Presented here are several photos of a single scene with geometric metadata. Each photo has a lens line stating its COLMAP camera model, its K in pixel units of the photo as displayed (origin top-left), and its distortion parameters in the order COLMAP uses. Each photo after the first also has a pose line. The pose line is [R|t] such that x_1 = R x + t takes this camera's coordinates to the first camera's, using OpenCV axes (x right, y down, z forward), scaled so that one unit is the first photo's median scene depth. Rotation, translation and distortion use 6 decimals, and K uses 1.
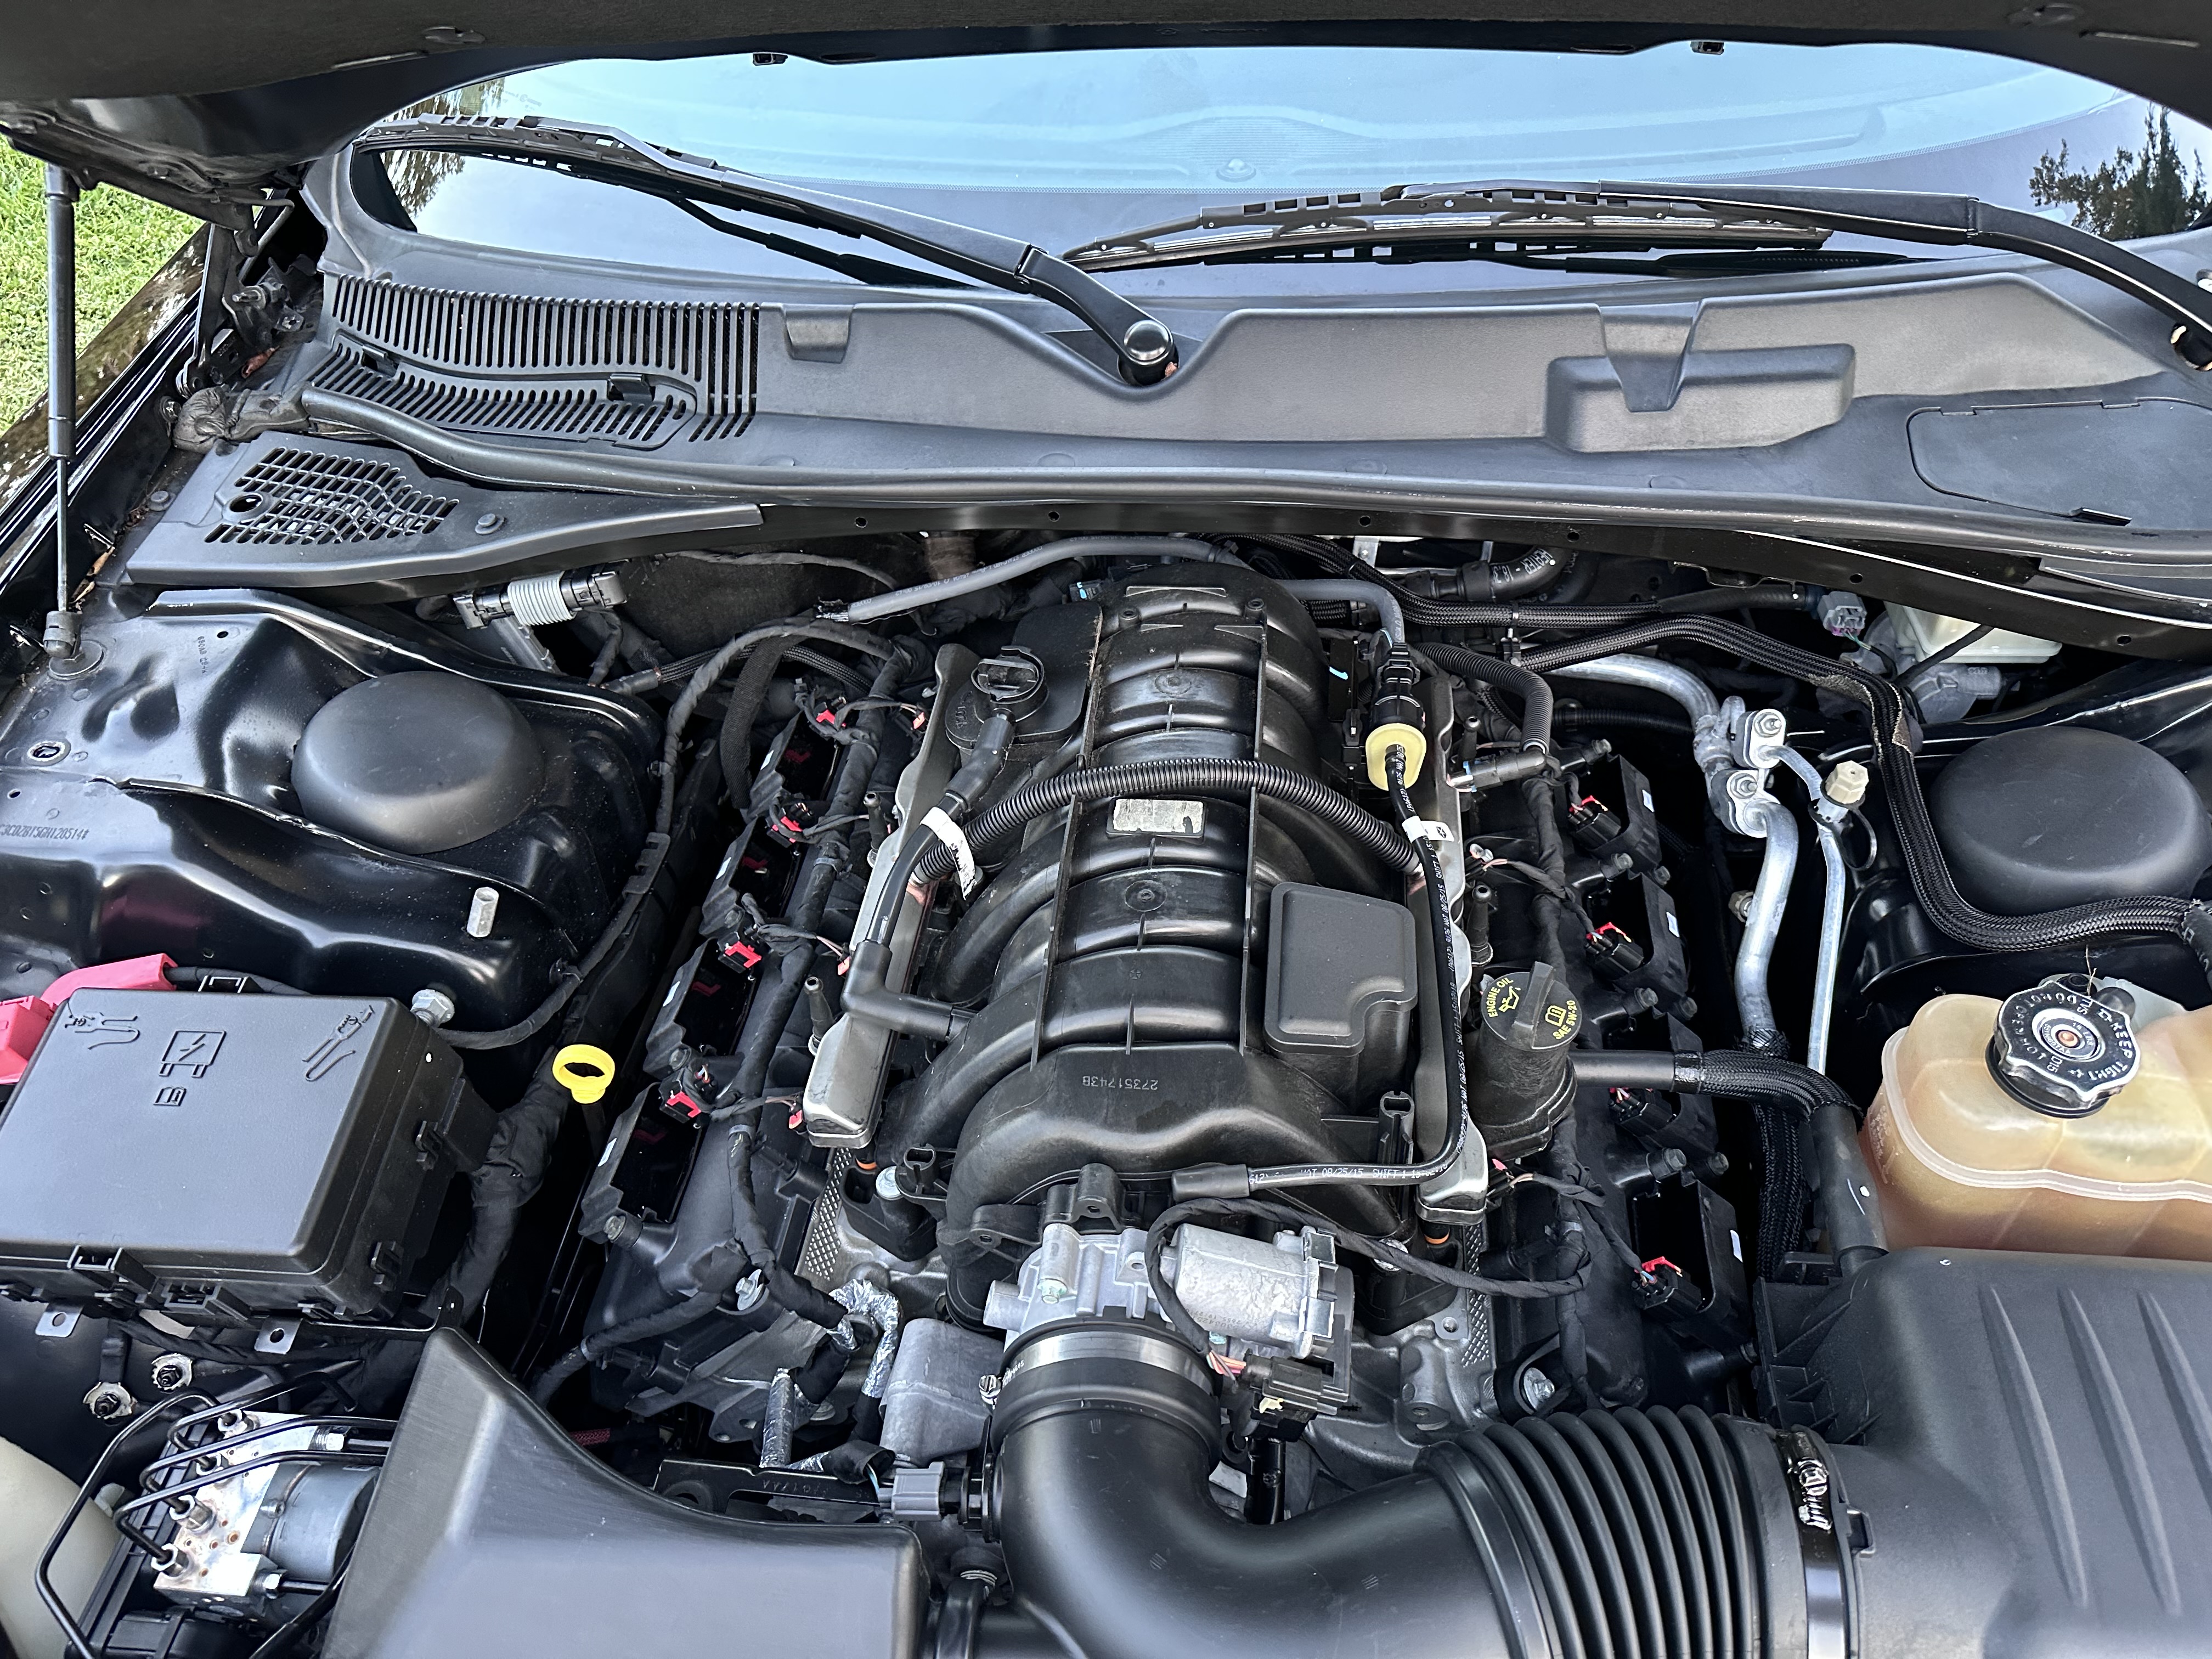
lens RADIAL K [[1593.1, 0, 1106.0], [0, 1593.1, 829.5], [0, 0, 1]] dist [-0.002052, -0.043652]
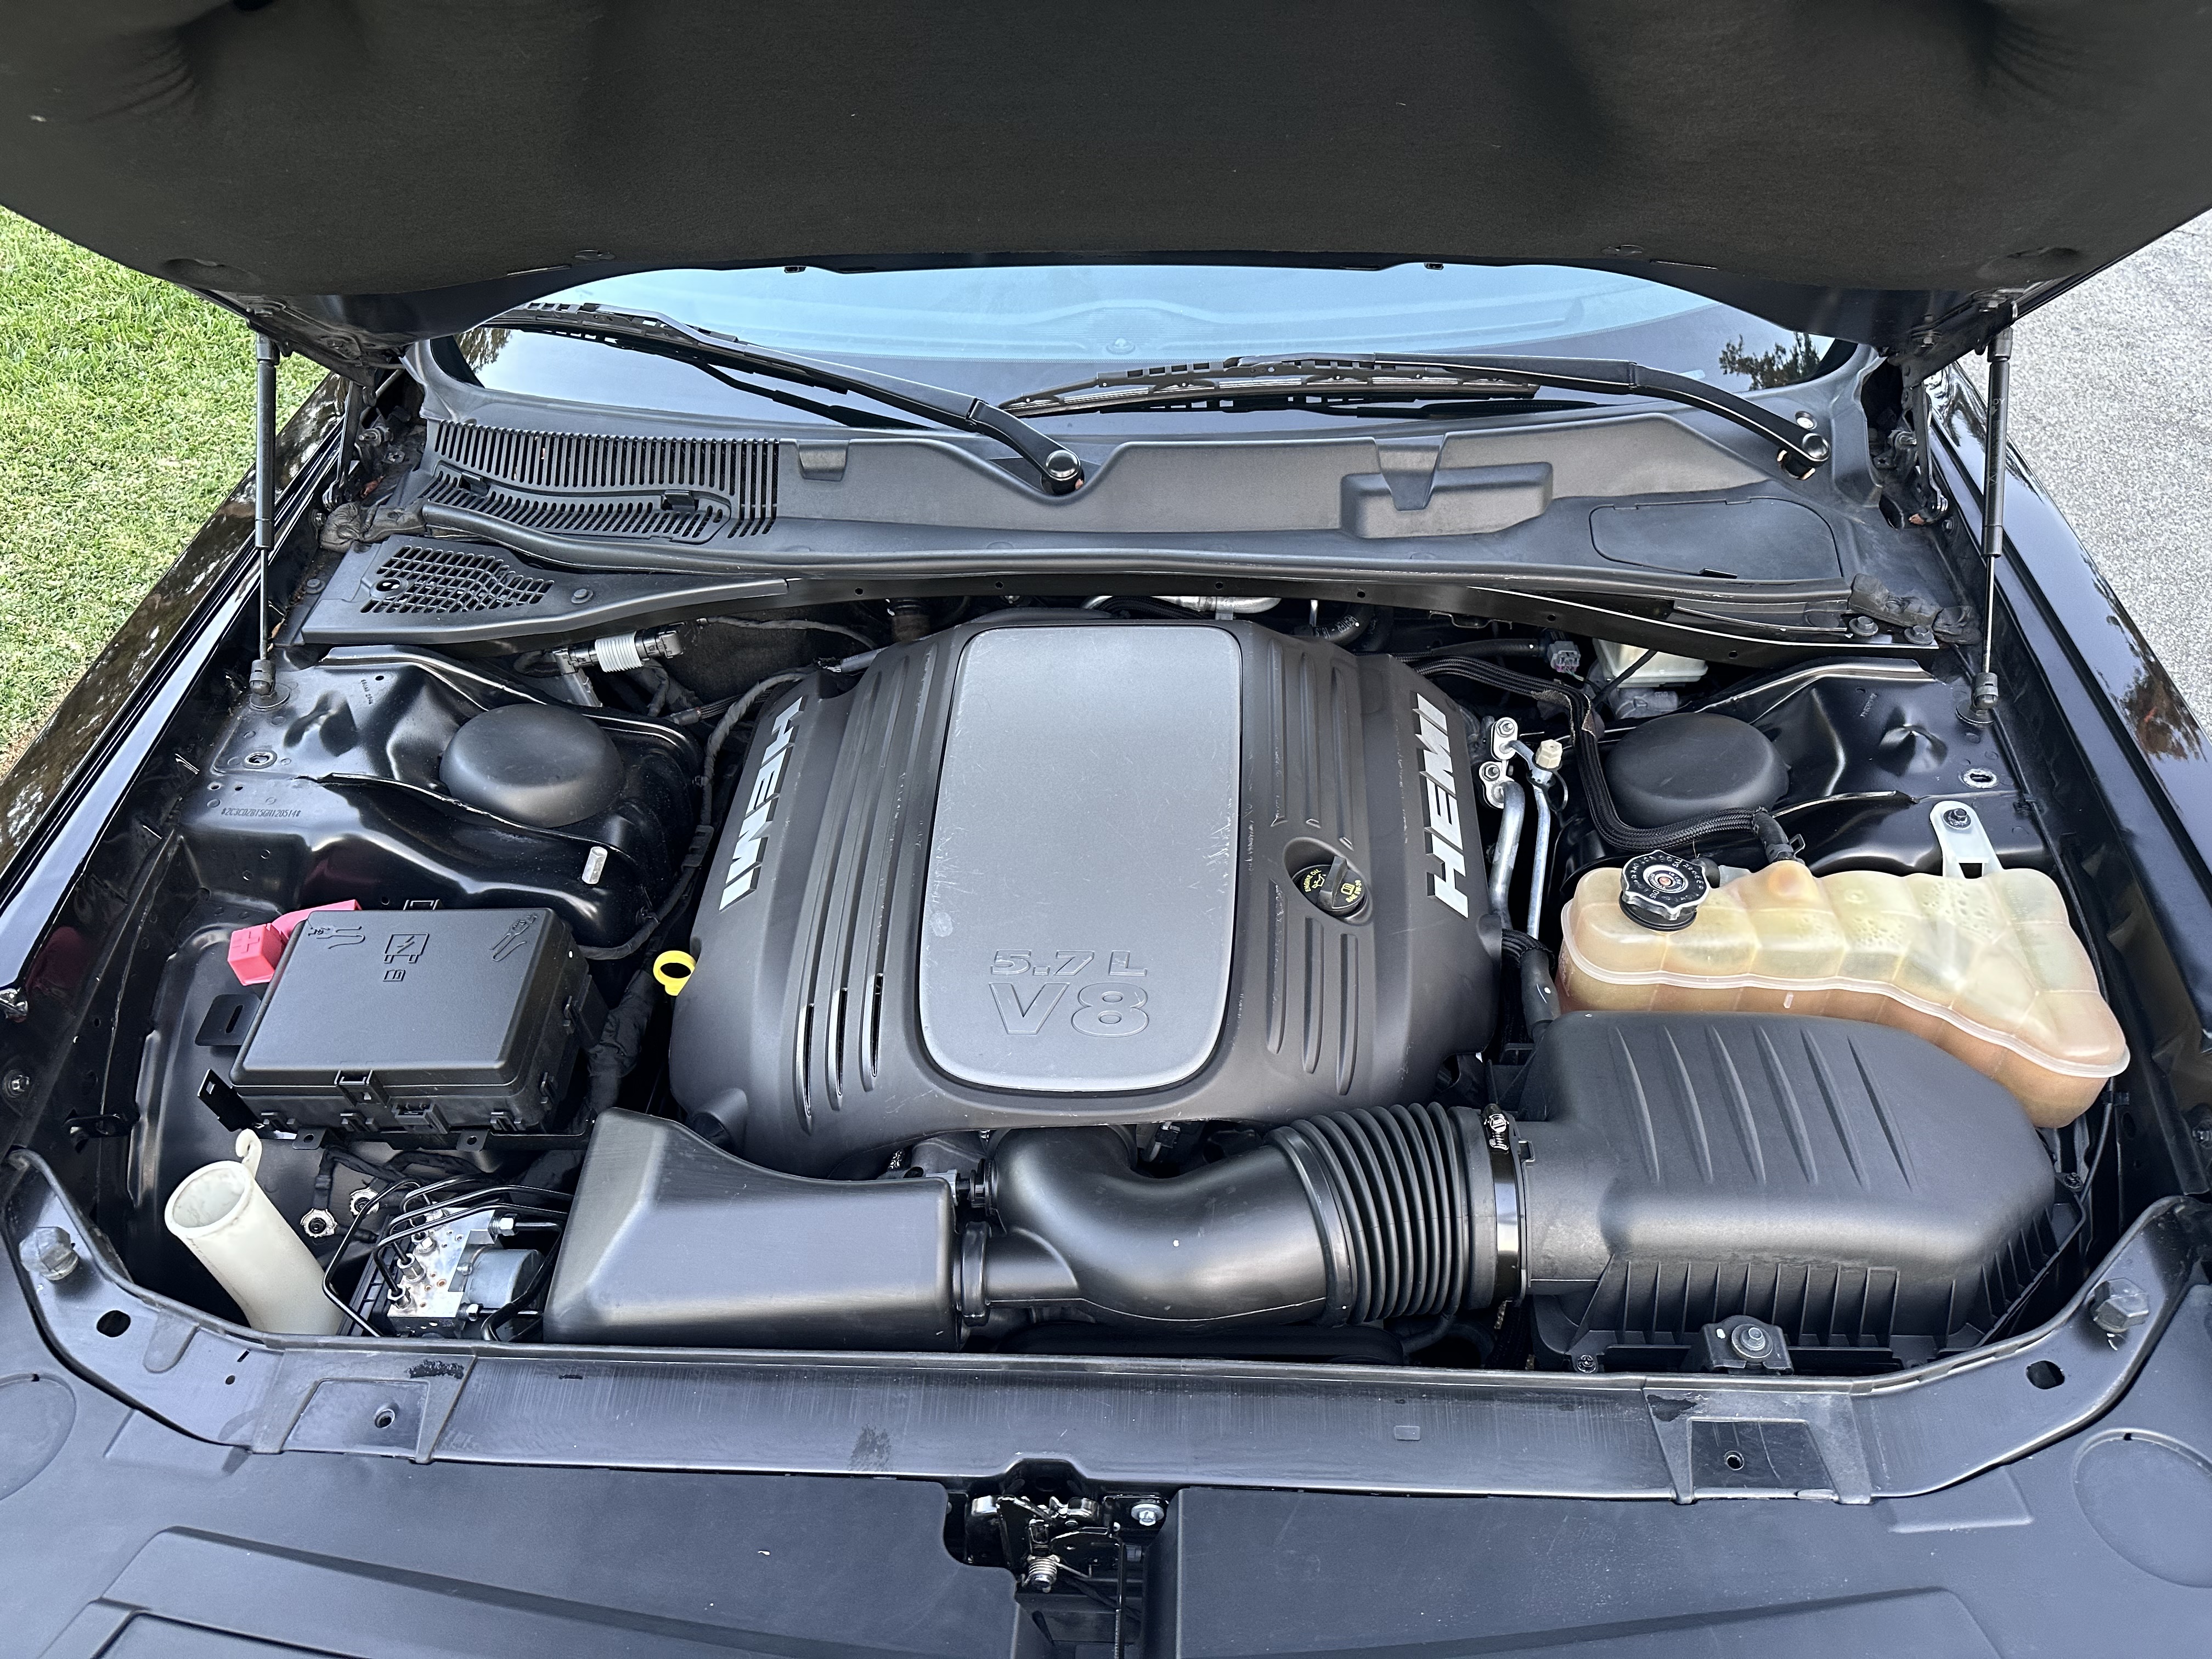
lens RADIAL K [[1540.8, 0, 1106.0], [0, 1540.8, 829.5], [0, 0, 1]] dist [0.047533, -0.155373]
pose [[0.997390, -0.019376, 0.069552, -0.035304], [0.025239, 0.996108, -0.084445, 0.128407], [-0.067645, 0.085980, 0.993998, -0.327234]]
